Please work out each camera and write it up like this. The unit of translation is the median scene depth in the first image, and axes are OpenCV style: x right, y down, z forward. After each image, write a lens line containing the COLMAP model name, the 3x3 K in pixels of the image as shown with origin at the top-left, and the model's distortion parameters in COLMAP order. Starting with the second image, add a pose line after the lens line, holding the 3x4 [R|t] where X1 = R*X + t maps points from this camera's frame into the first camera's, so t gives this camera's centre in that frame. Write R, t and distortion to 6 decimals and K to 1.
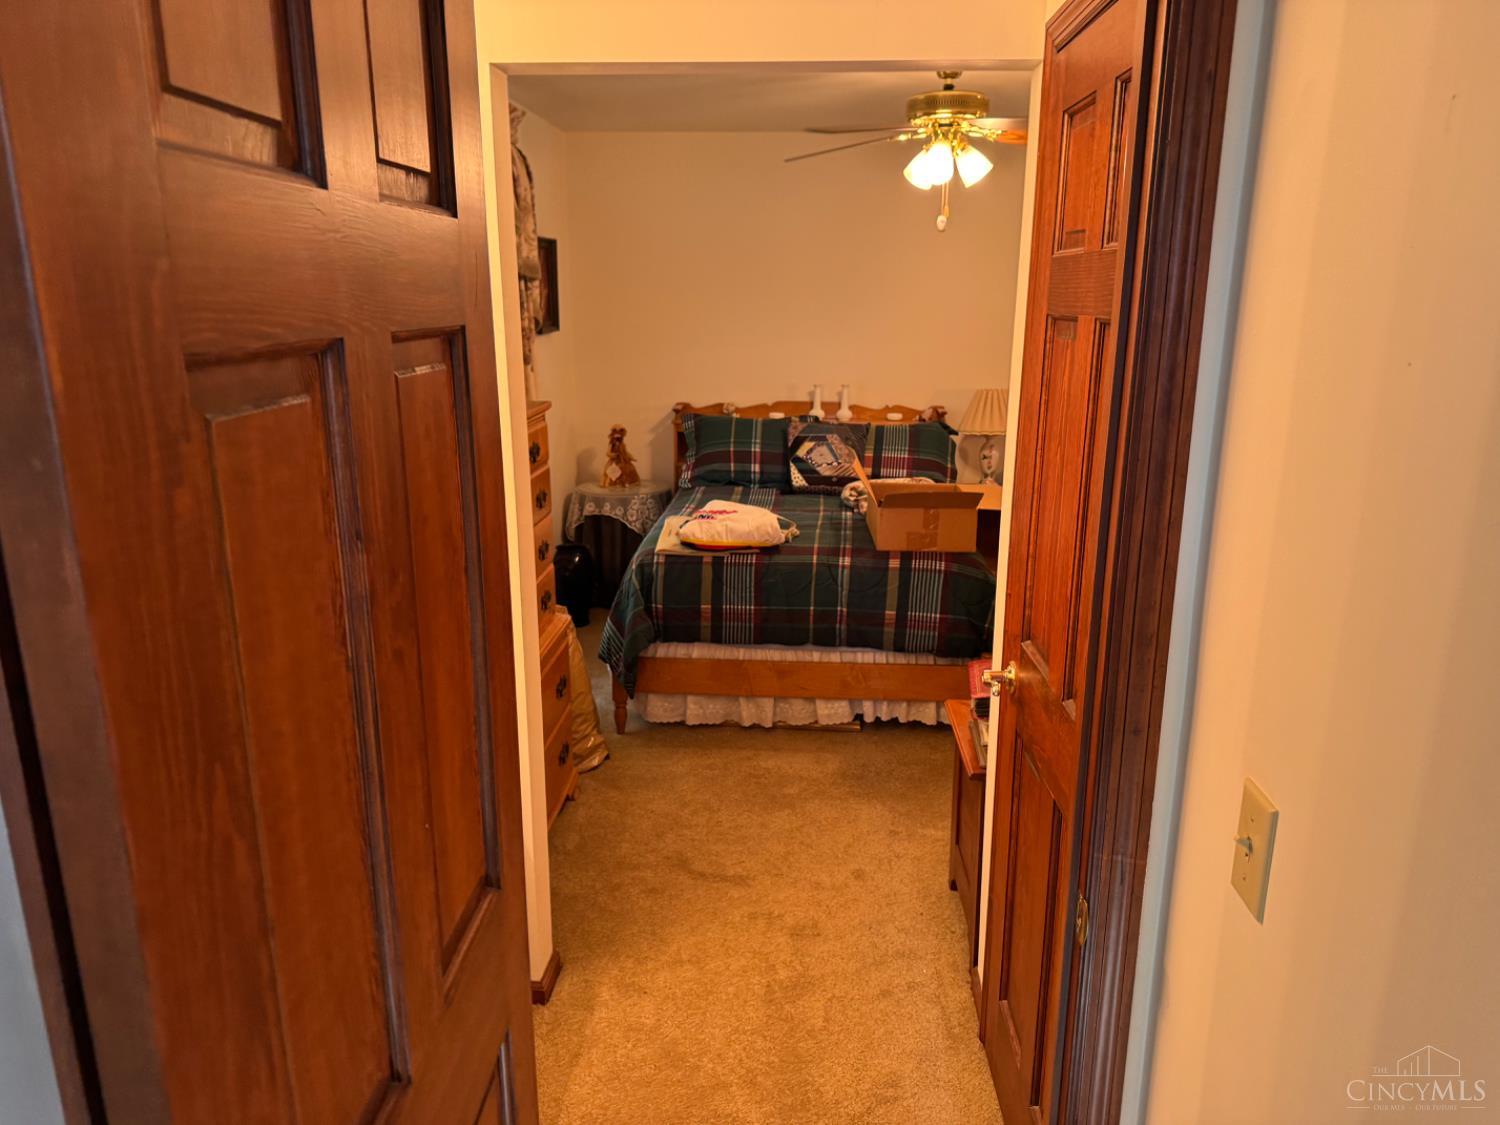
lens RADIAL K [[1057.1, 0, 757.0], [0, 1057.1, 561.9], [0, 0, 1]] dist [0.163983, -0.262383]
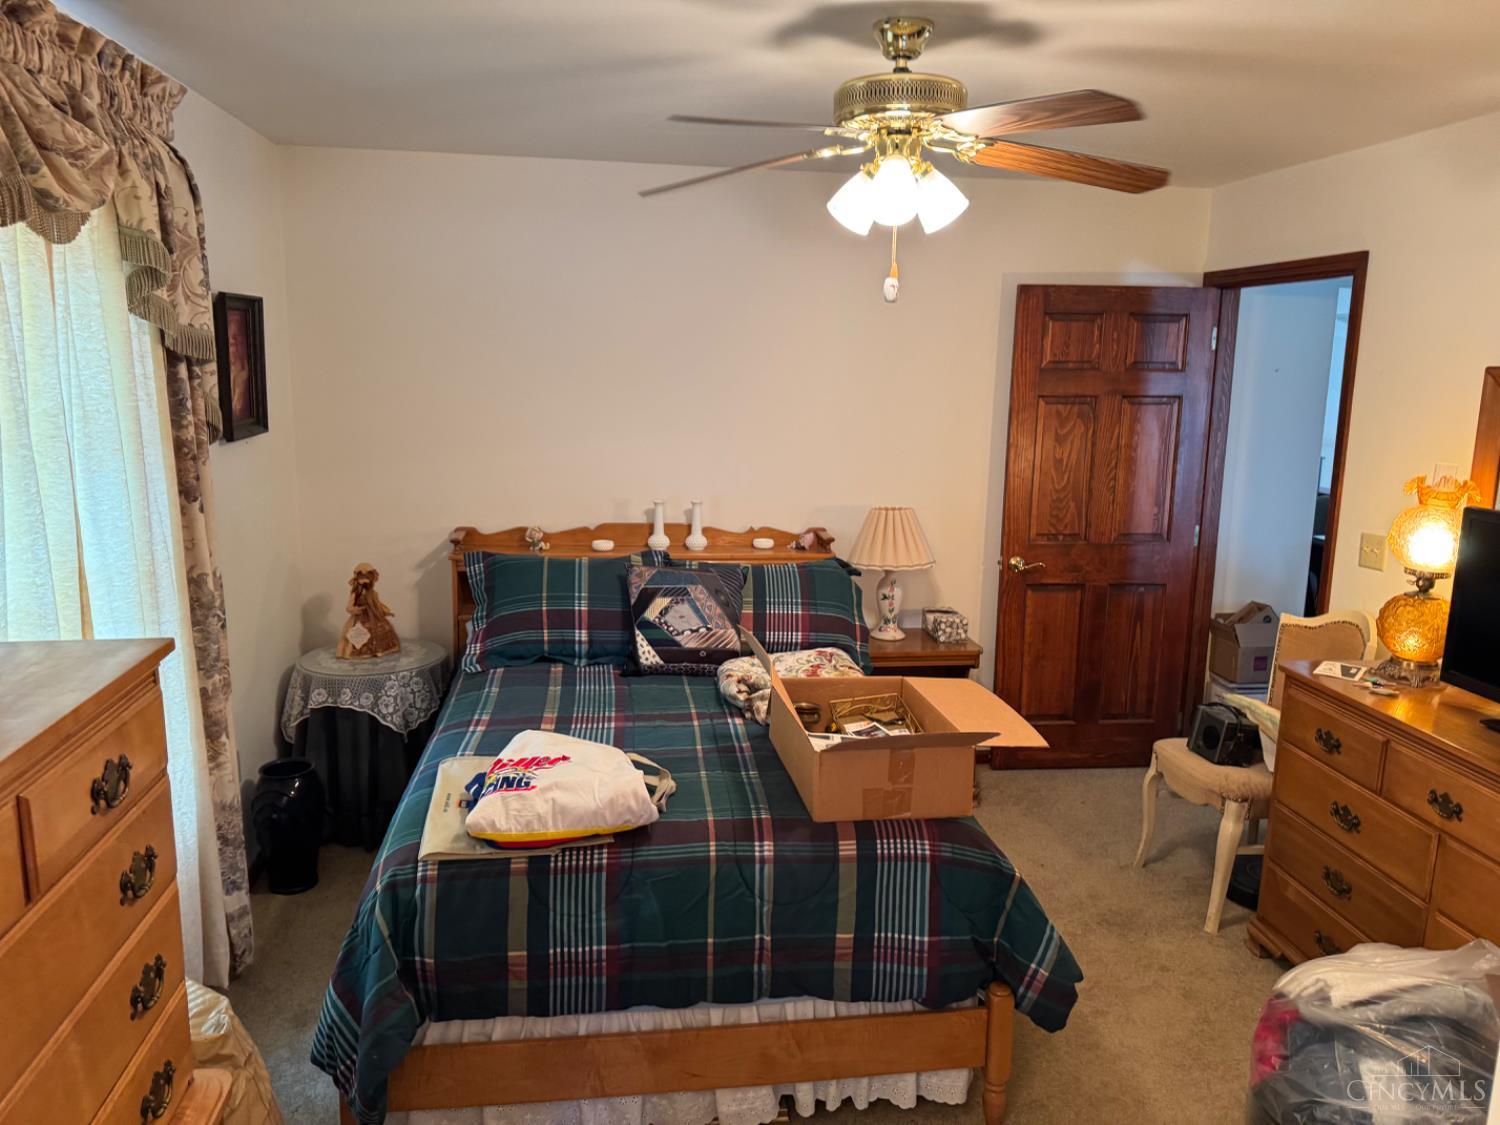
lens RADIAL K [[1057.1, 0, 757.0], [0, 1057.1, 561.9], [0, 0, 1]] dist [0.163983, -0.262383]
pose [[0.979876, -0.024318, 0.198119, -0.028269], [0.035848, 0.997853, -0.054819, -0.108505], [-0.196360, 0.060818, 0.978644, 0.362568]]
